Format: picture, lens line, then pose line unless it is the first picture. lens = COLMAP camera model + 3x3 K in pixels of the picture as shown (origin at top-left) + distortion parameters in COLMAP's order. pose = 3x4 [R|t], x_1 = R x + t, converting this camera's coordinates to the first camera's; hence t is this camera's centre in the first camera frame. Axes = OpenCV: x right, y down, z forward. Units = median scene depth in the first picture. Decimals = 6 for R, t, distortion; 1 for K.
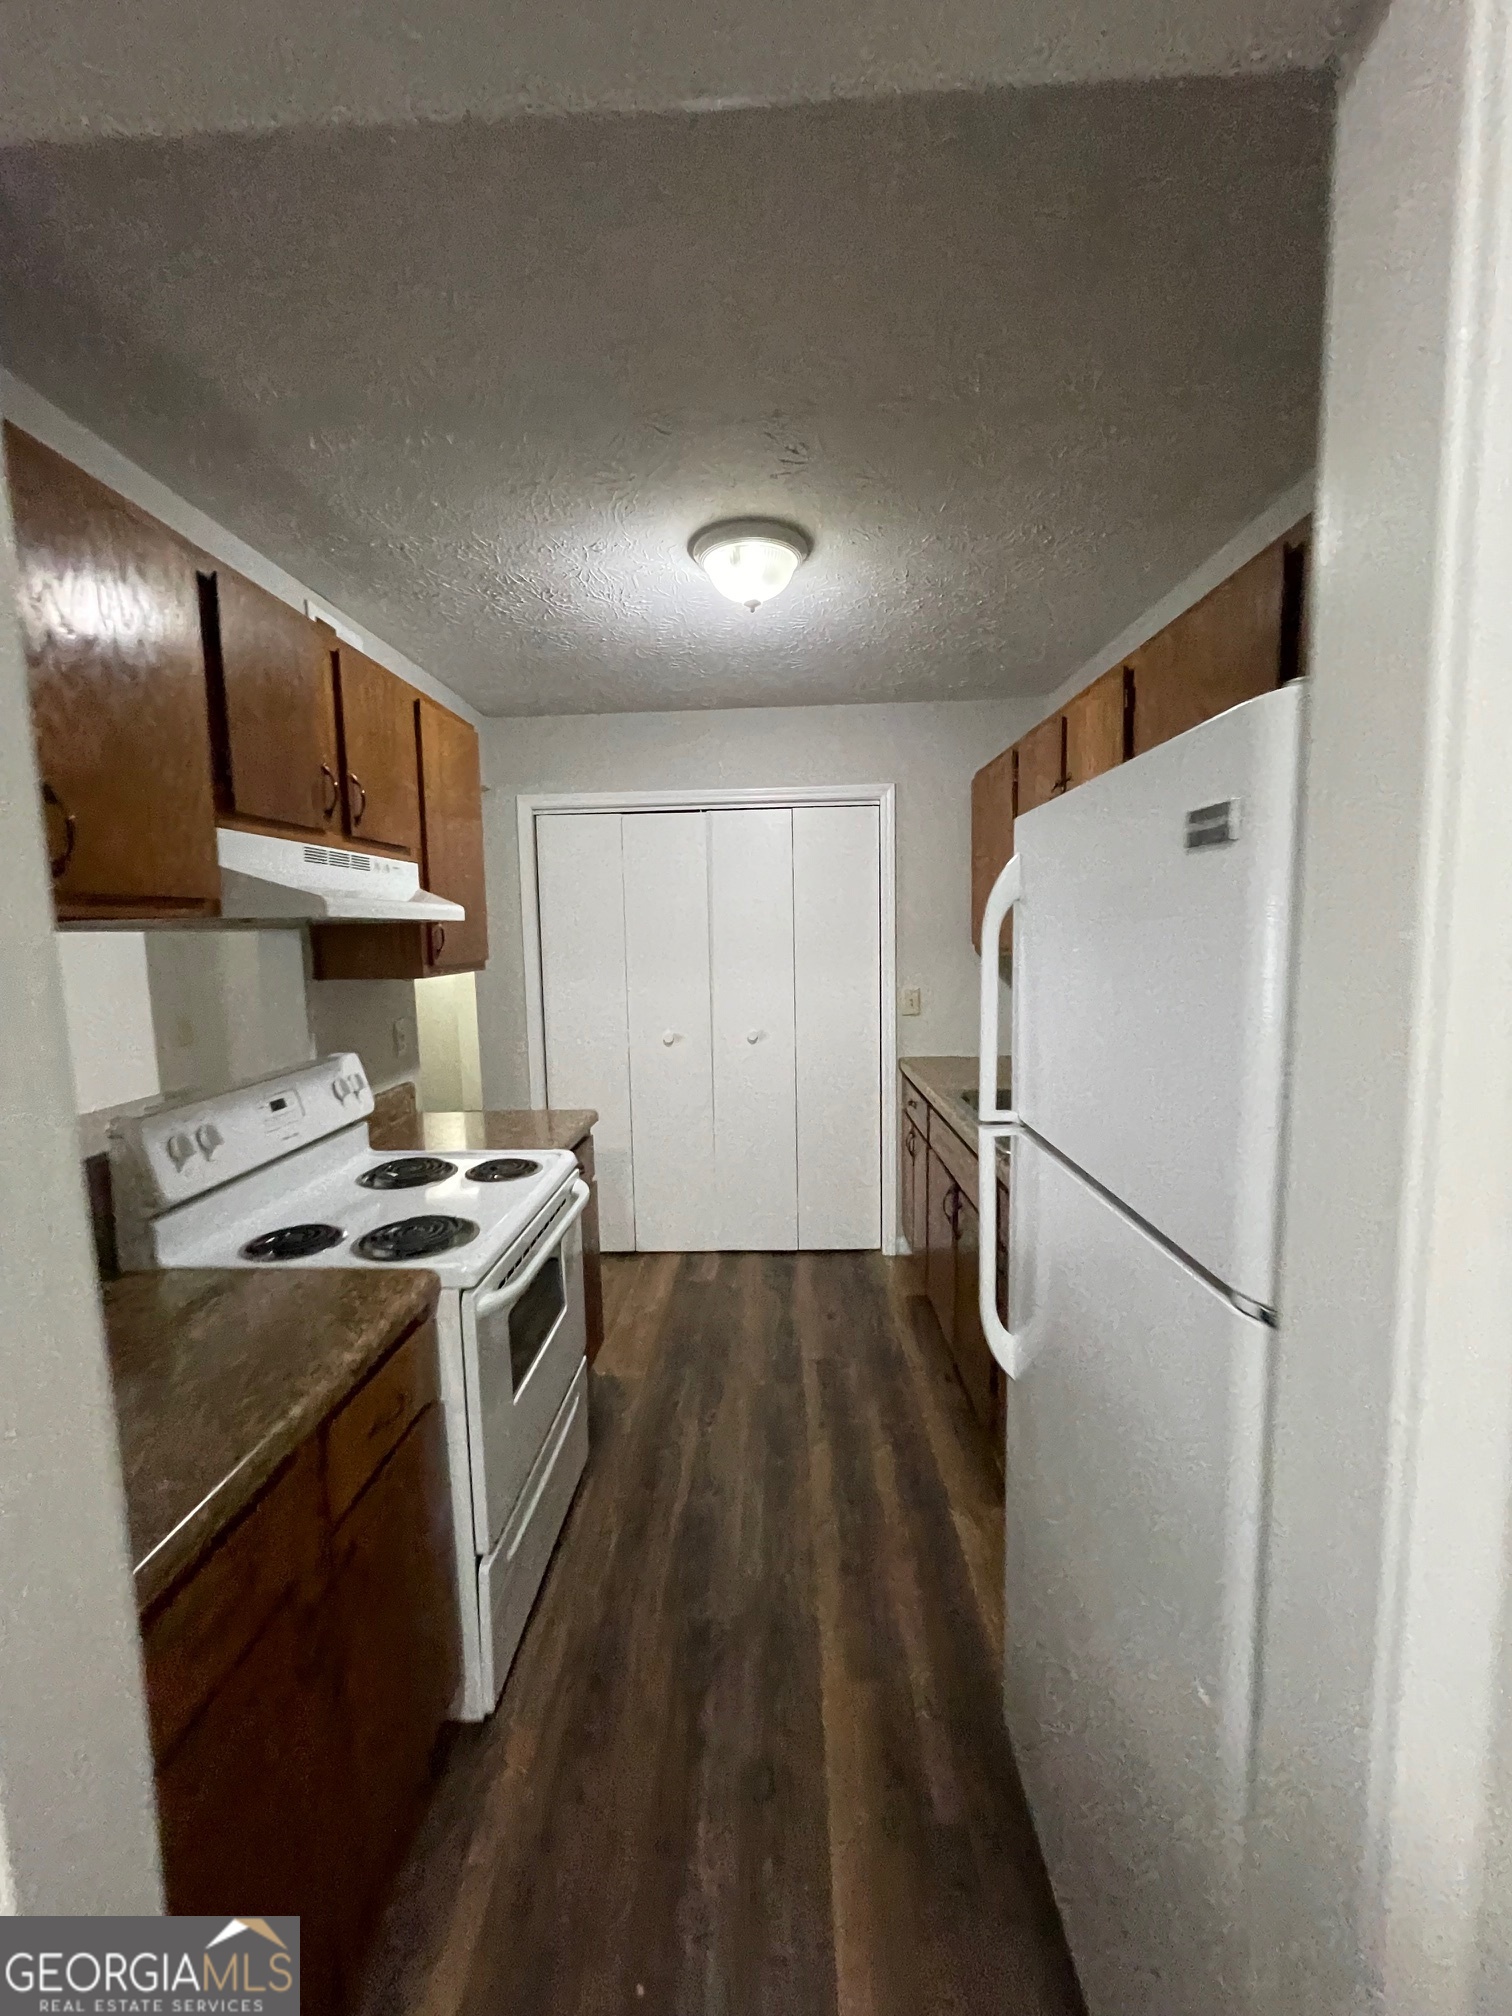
lens RADIAL K [[817.3, 0, 757.0], [0, 817.3, 1006.0], [0, 0, 1]] dist [-0.004546, -0.000160]
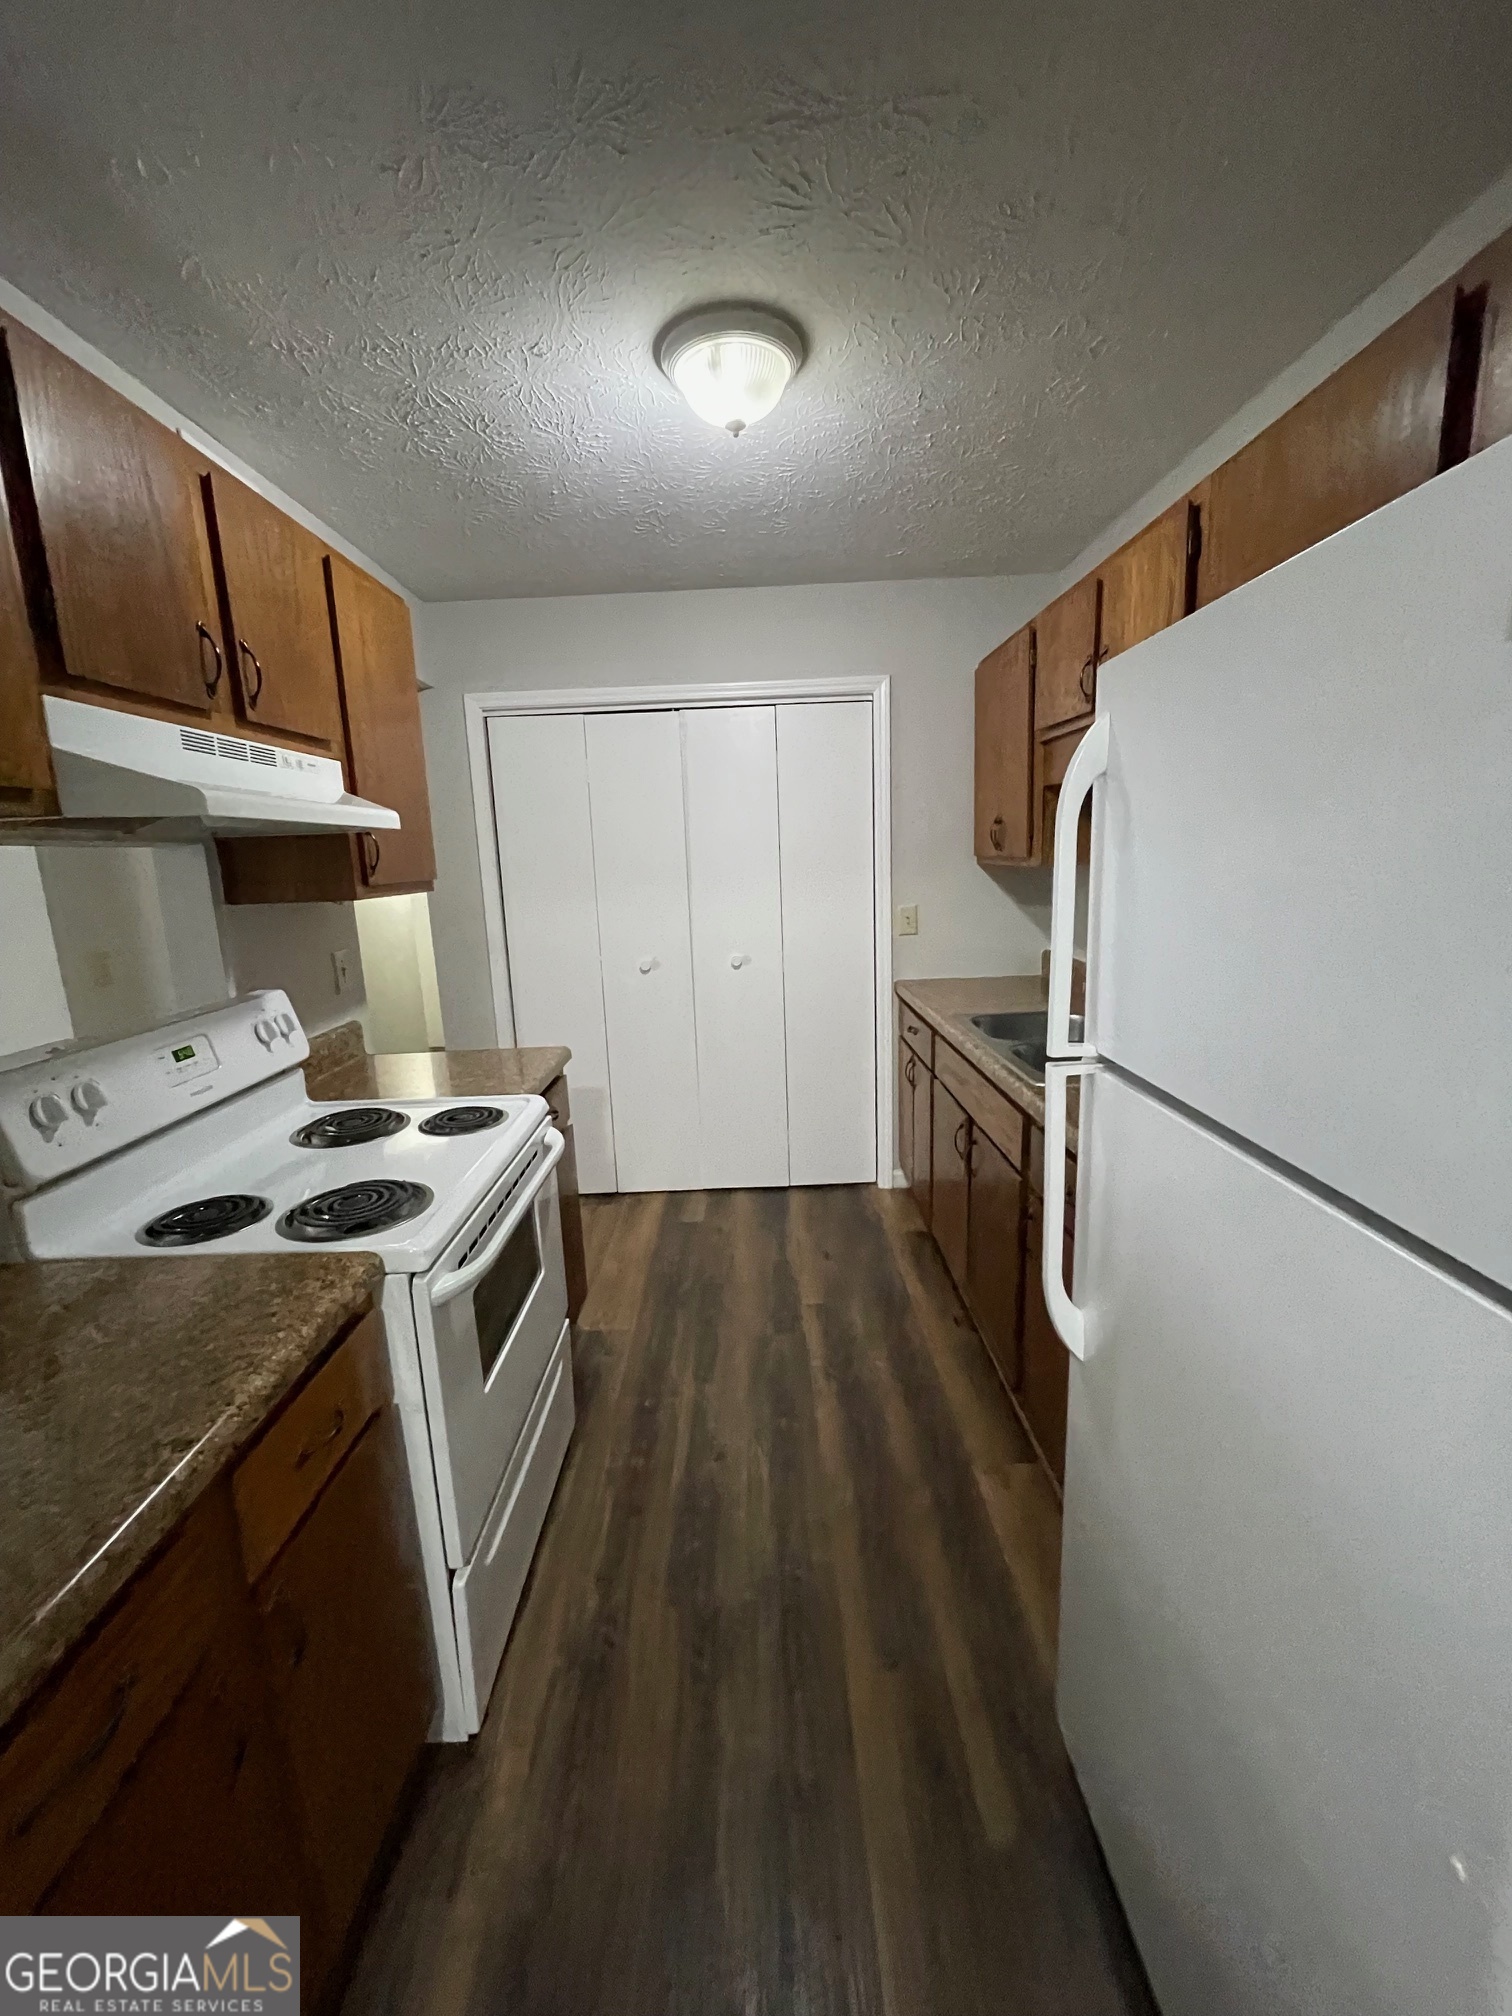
lens RADIAL K [[817.3, 0, 753.0], [0, 817.3, 1011.0], [0, 0, 1]] dist [-0.004546, -0.000160]
pose [[0.999353, -0.023336, 0.027361, -0.024730], [0.020600, 0.995134, 0.096349, 0.008457], [-0.029476, -0.095723, 0.994971, 0.142136]]
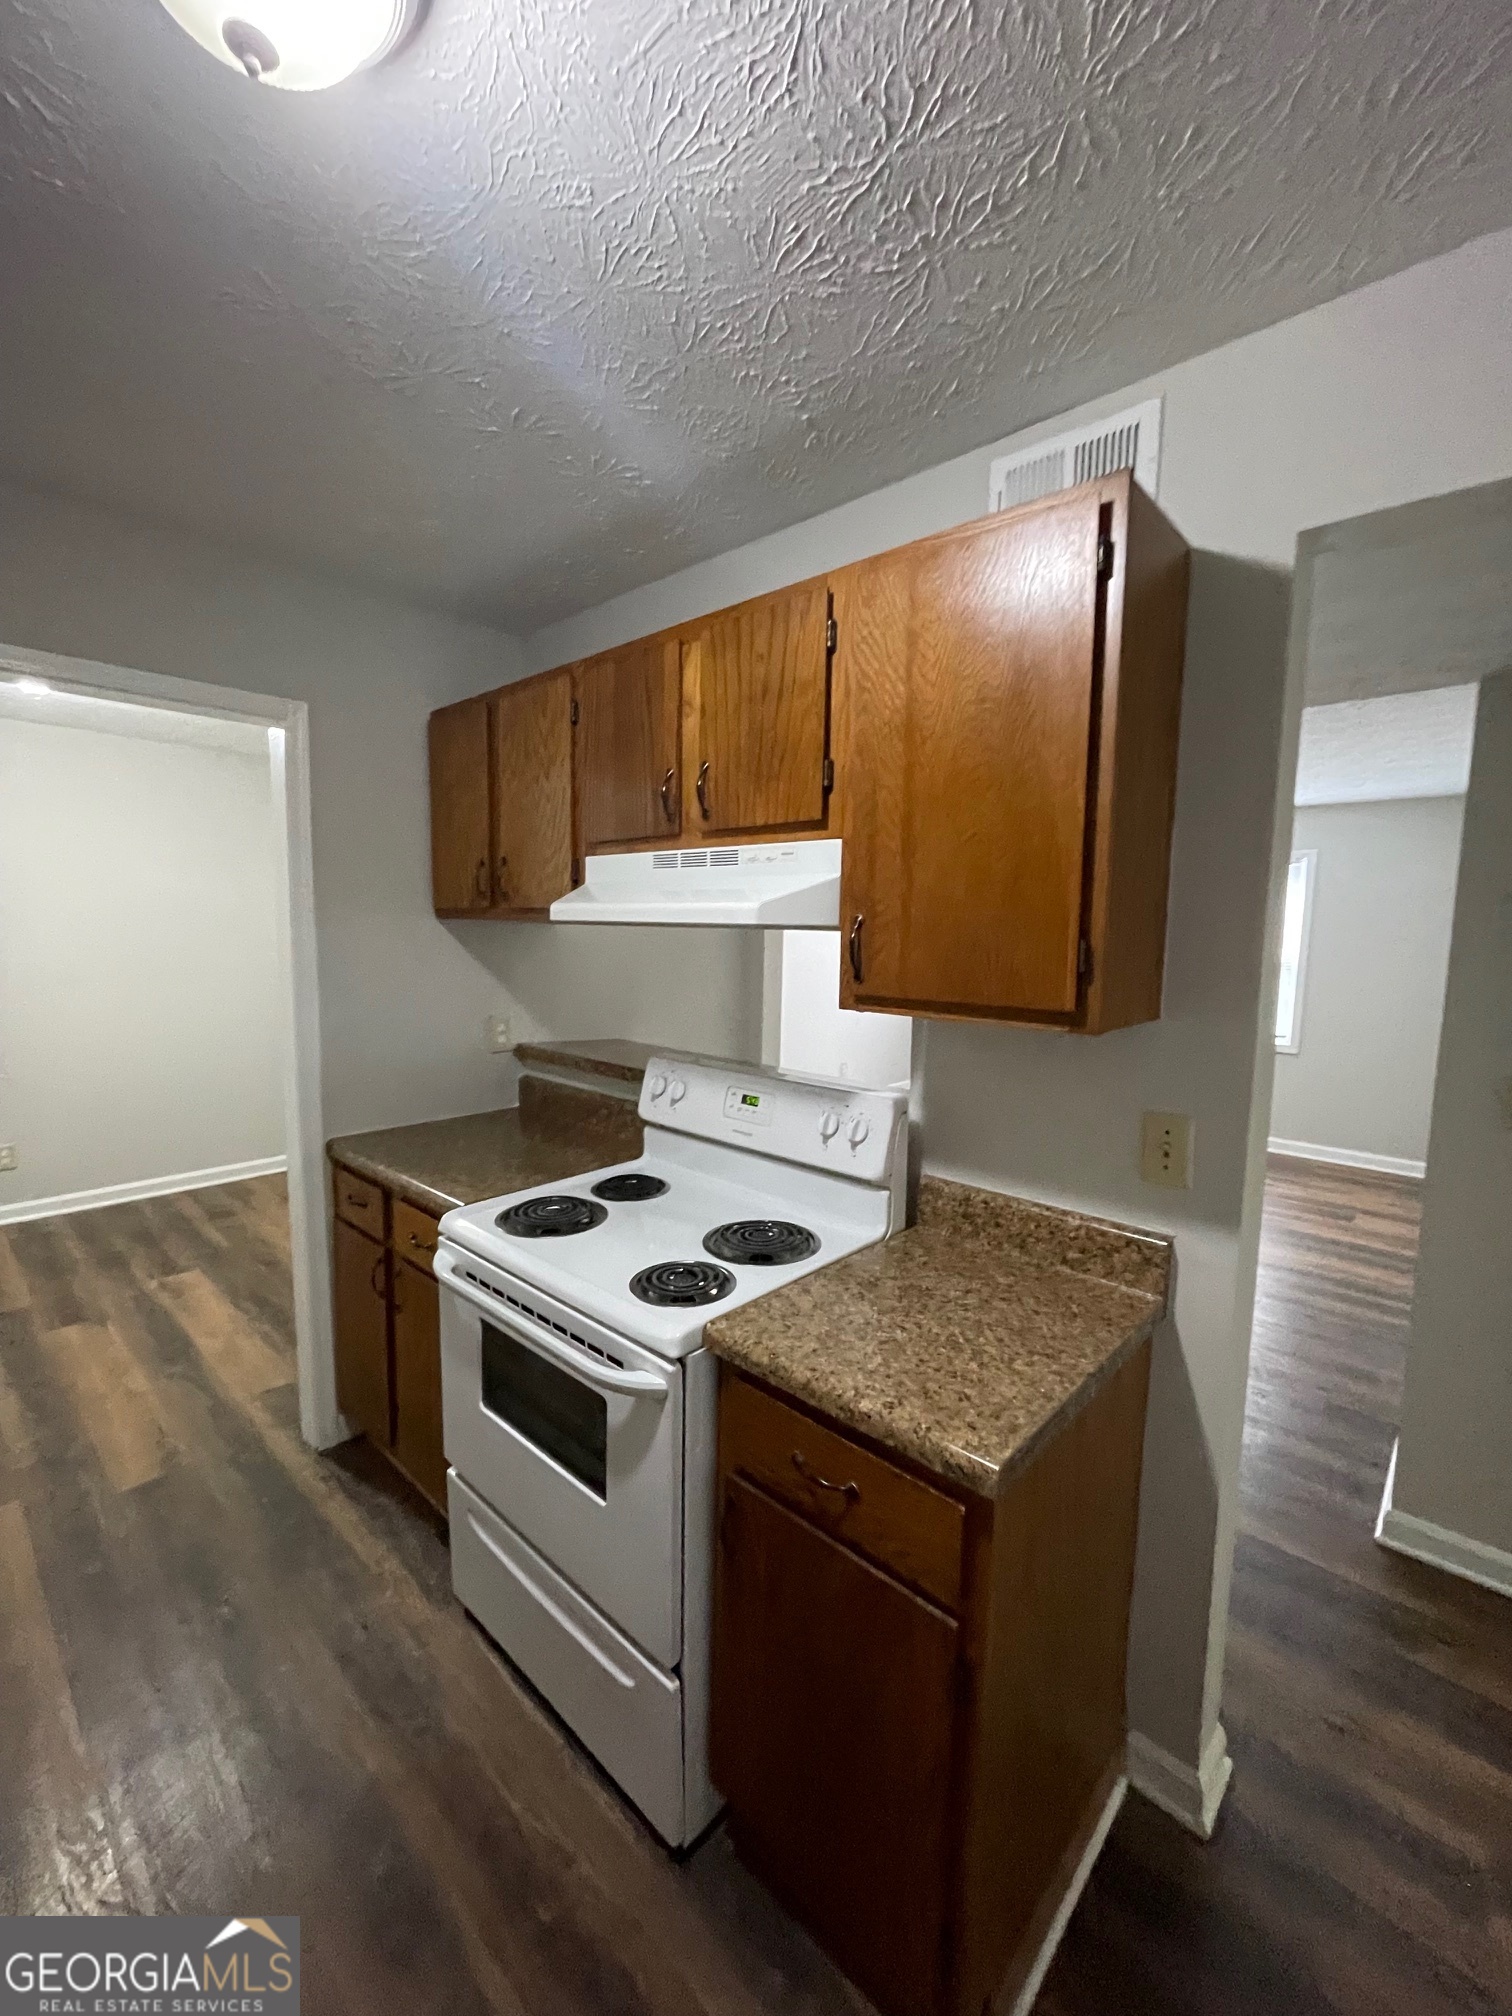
lens RADIAL K [[817.3, 0, 762.3], [0, 817.3, 1006.7], [0, 0, 1]] dist [-0.004546, -0.000160]
pose [[-0.655139, 0.089475, -0.750192, 0.149311], [-0.071616, 0.981136, 0.179562, -0.162942], [0.752107, 0.171364, -0.636373, 1.478122]]
